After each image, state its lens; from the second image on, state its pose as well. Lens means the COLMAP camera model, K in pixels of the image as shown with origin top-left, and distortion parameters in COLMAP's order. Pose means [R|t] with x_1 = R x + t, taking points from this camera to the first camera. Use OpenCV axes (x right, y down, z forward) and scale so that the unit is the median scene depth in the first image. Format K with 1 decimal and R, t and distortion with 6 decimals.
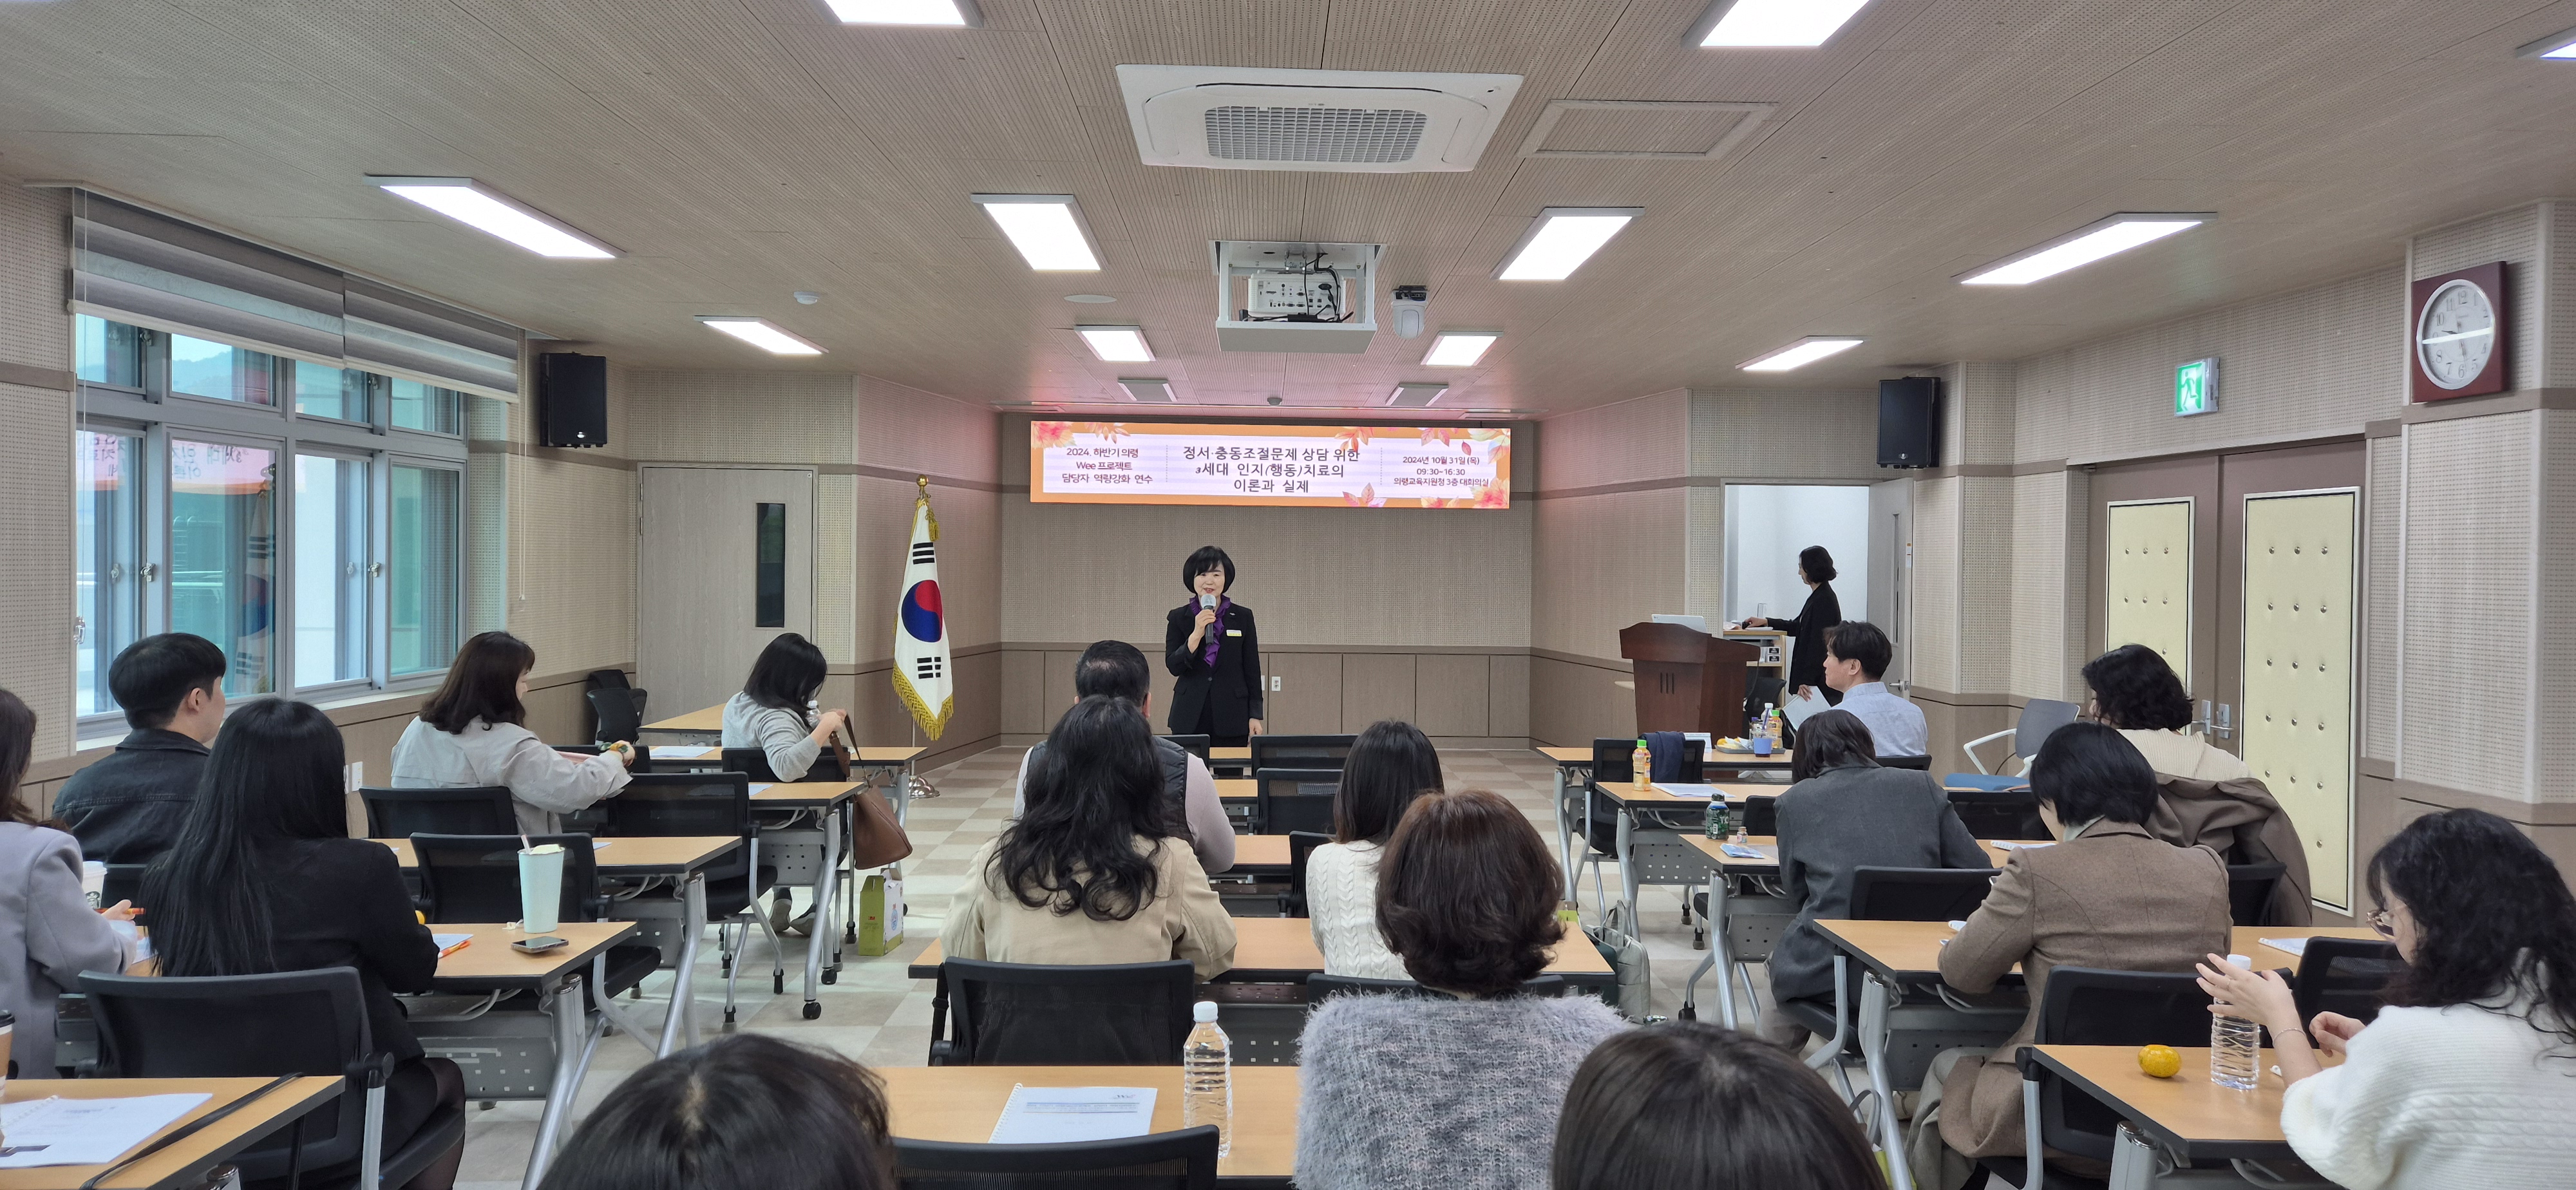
lens RADIAL K [[1705.1, 0, 1305.0], [0, 1705.1, 589.2], [0, 0, 1]] dist [0.087565, -0.078798]
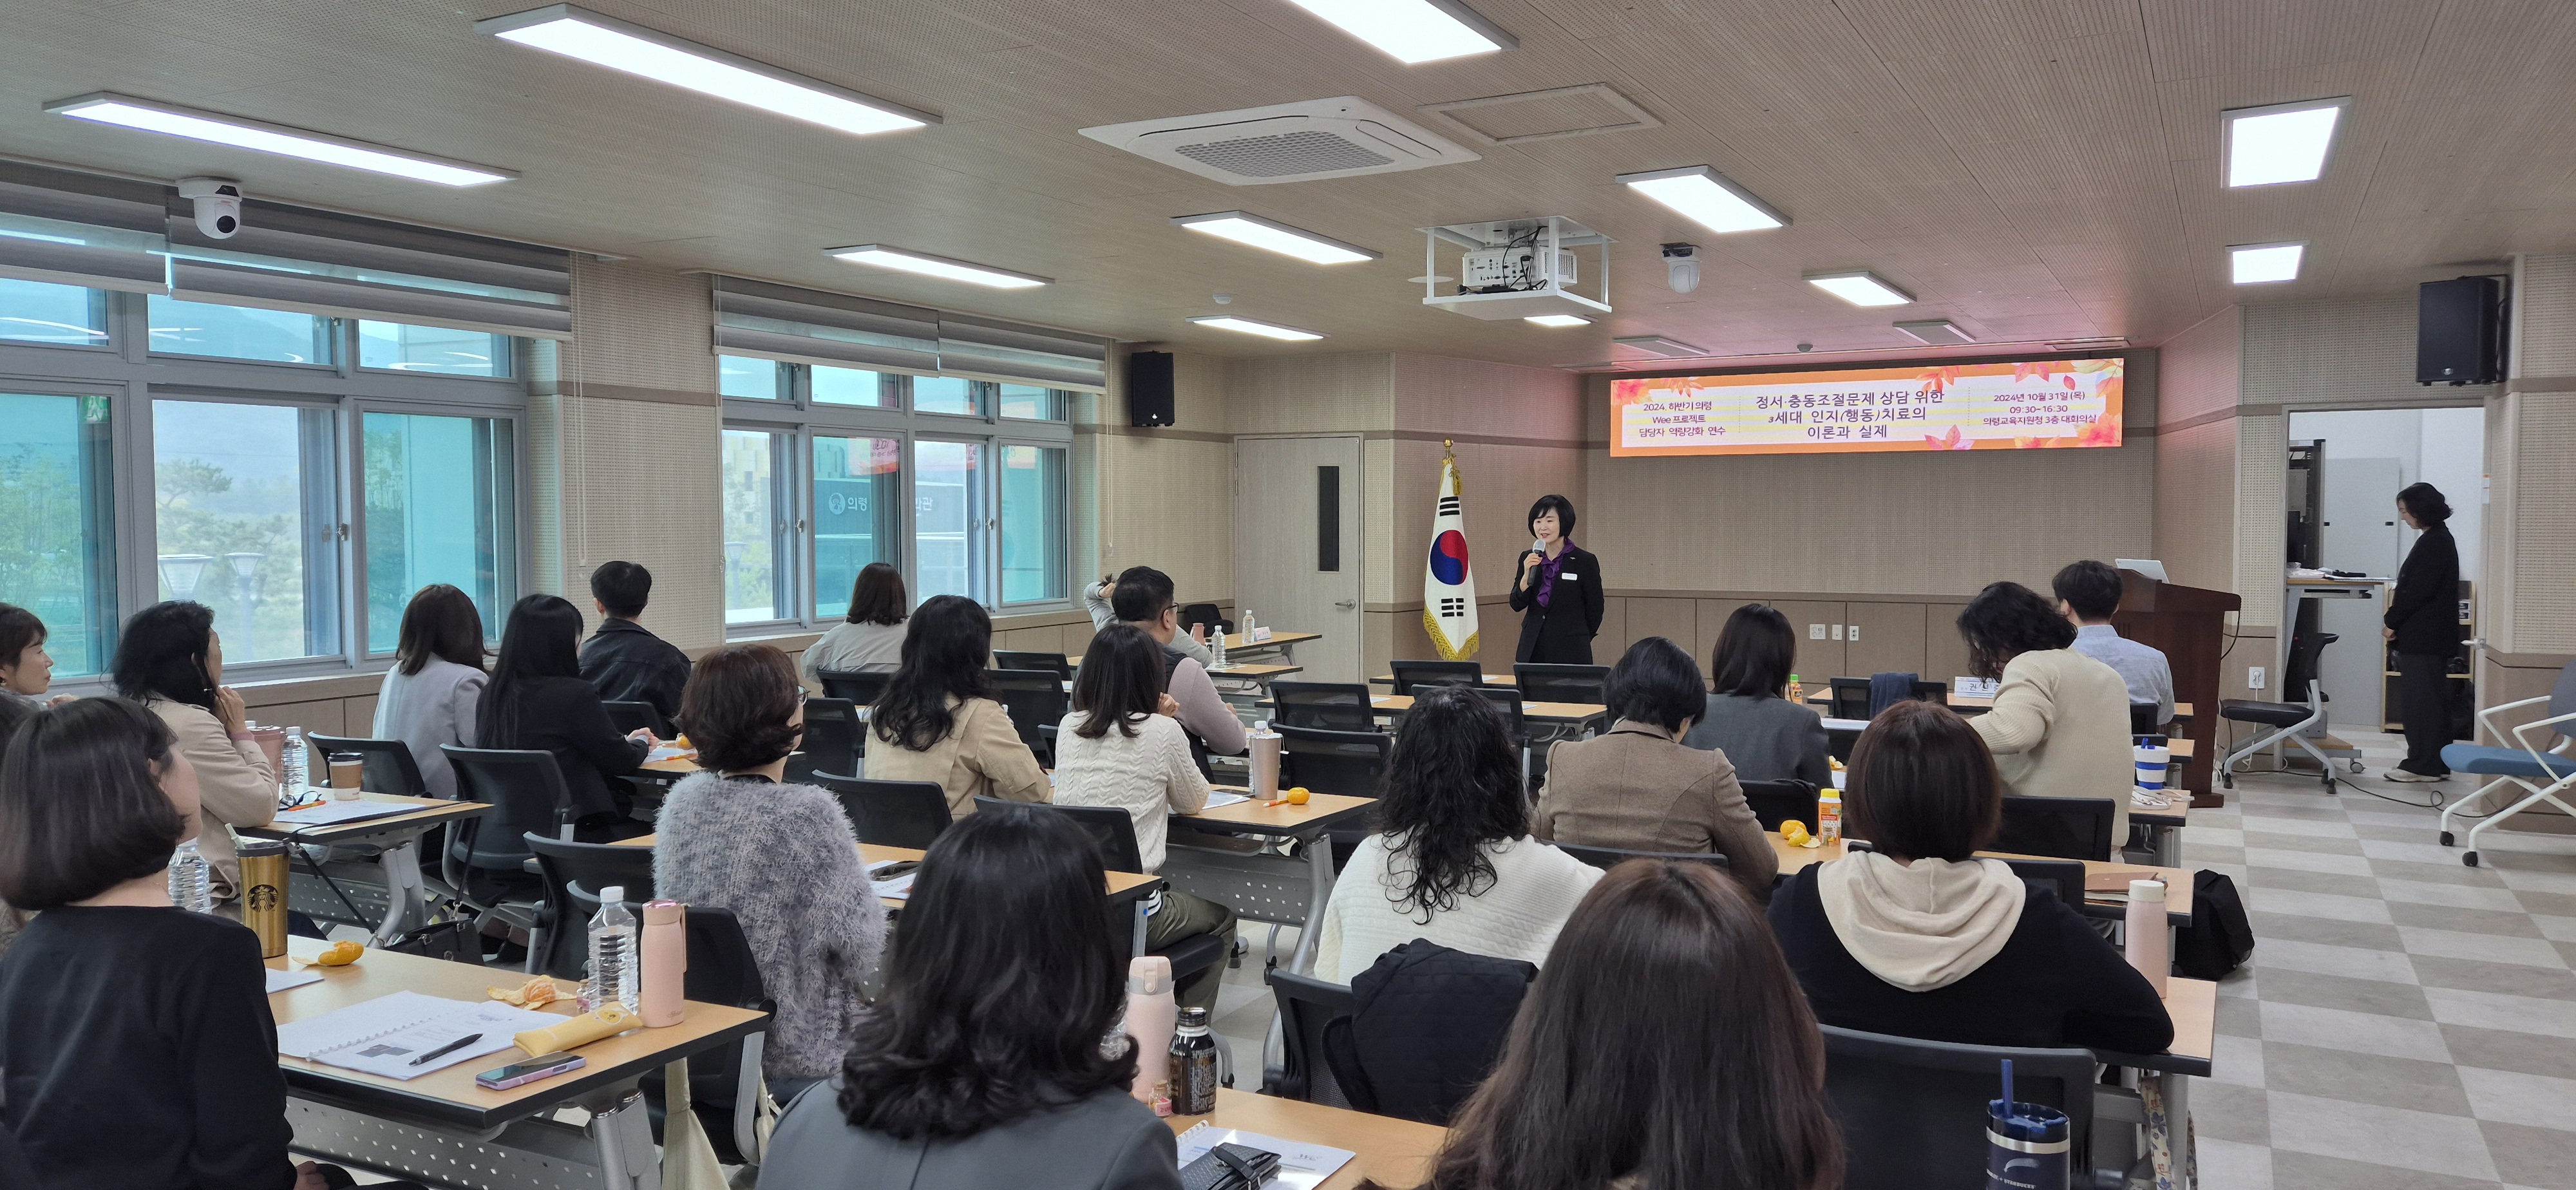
lens RADIAL K [[1705.1, 0, 1305.0], [0, 1705.1, 589.2], [0, 0, 1]] dist [0.087565, -0.078798]
pose [[0.866318, 0.008401, -0.499423, 0.359707], [0.004241, 0.999699, 0.024172, 0.008445], [0.499475, -0.023059, 0.866021, -0.032324]]
